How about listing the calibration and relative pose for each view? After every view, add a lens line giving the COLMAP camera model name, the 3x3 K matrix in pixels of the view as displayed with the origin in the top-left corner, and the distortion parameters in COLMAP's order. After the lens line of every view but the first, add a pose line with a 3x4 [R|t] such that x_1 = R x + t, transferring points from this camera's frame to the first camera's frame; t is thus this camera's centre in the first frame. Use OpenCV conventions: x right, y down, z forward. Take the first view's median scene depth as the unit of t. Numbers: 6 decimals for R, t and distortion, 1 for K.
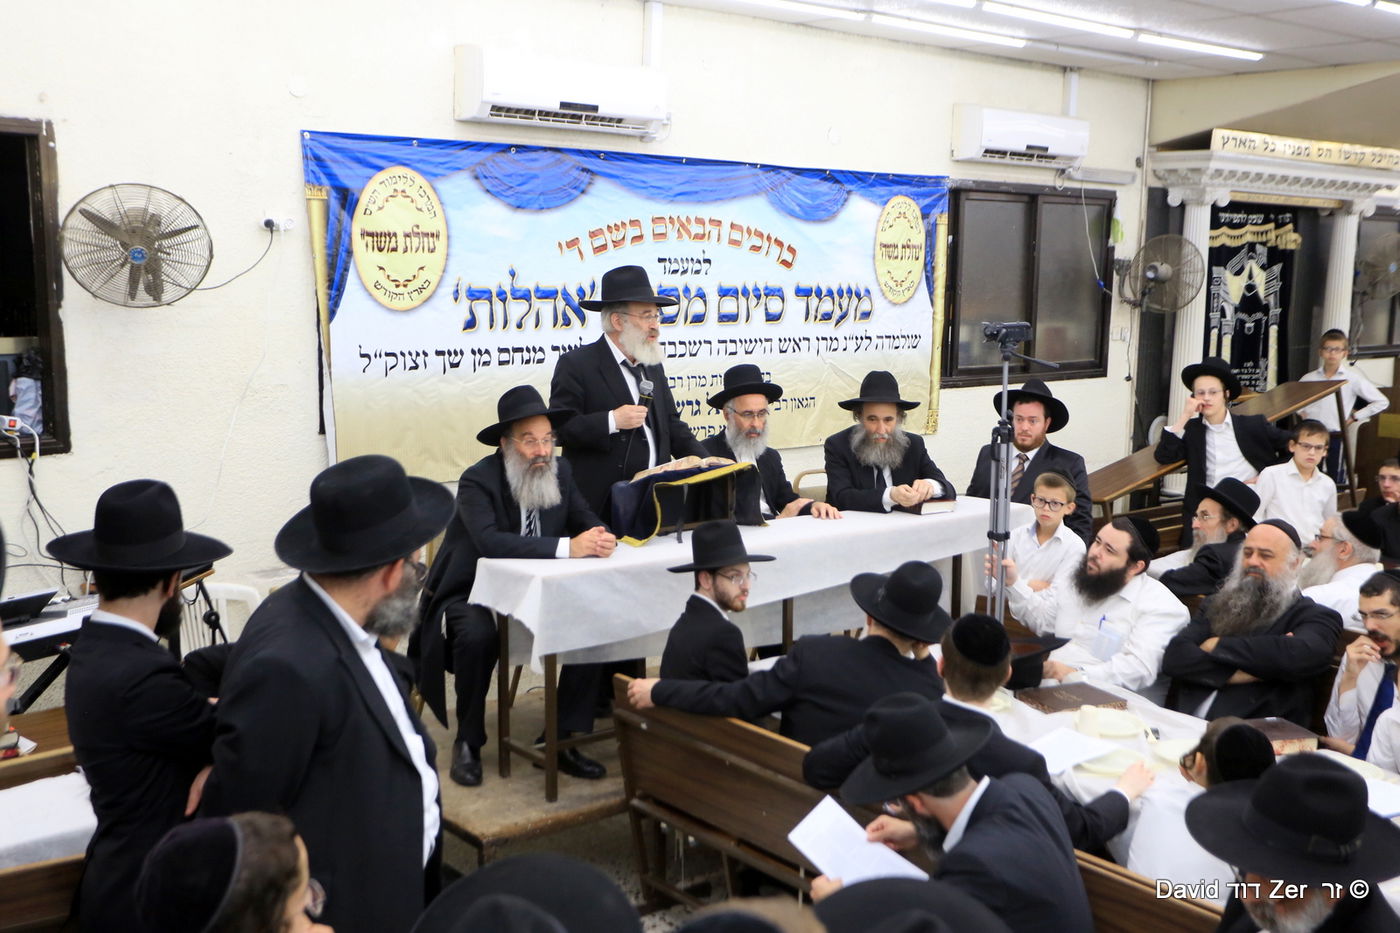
lens RADIAL K [[1489.8, 0, 713.0], [0, 1489.8, 462.2], [0, 0, 1]] dist [0.041239, 0.000000]
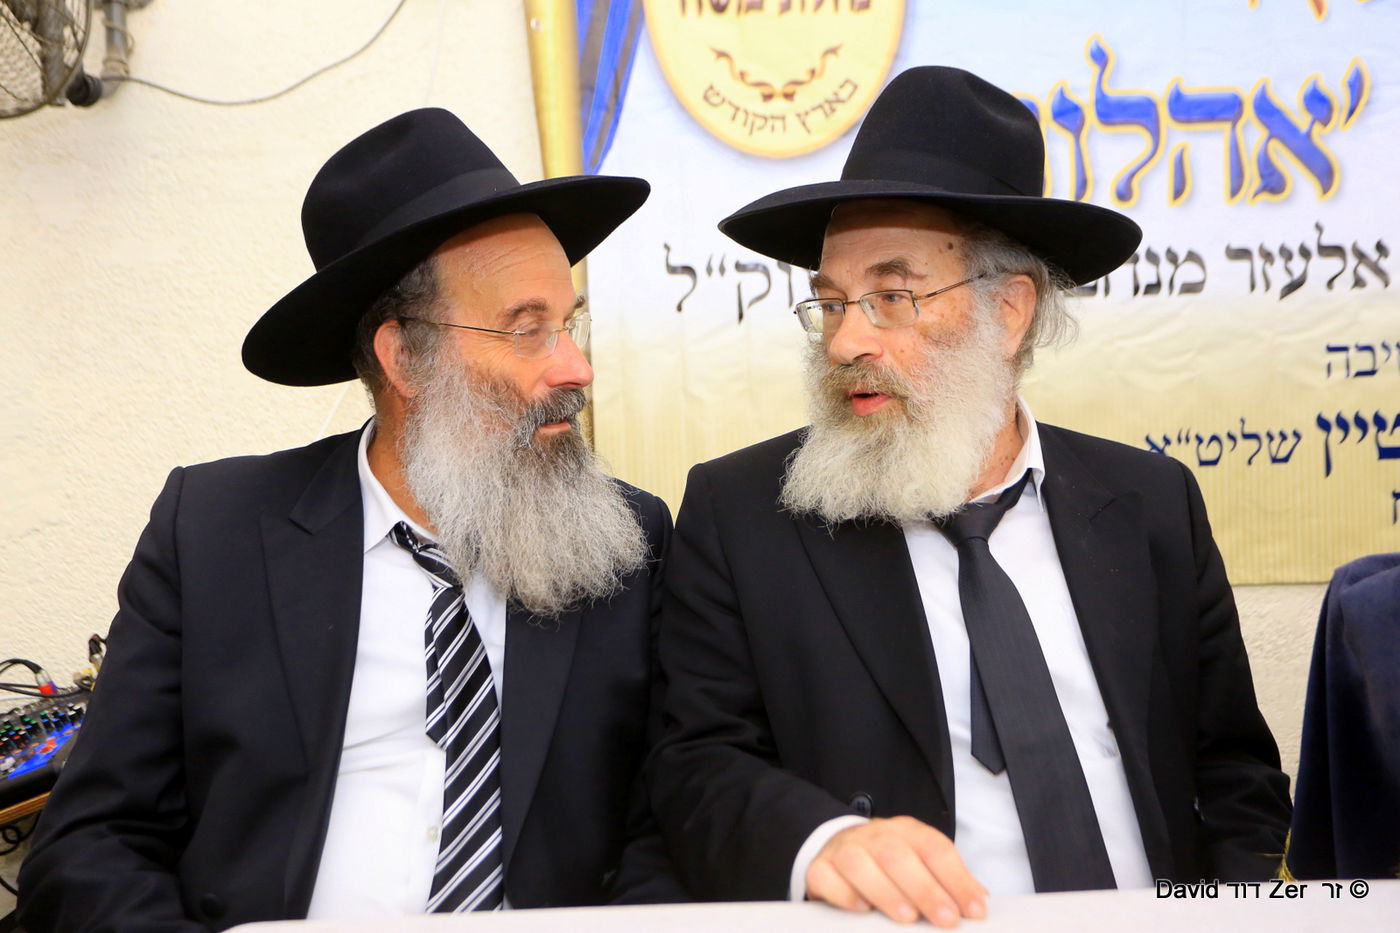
lens RADIAL K [[1327.1, 0, 712.2], [0, 1327.1, 449.4], [0, 0, 1]] dist [0.042052, 0.000000]
pose [[0.792810, -0.031394, -0.608659, -0.007119], [-0.039563, 0.993915, -0.102797, 0.012725], [0.608183, 0.105579, 0.786744, 0.661989]]
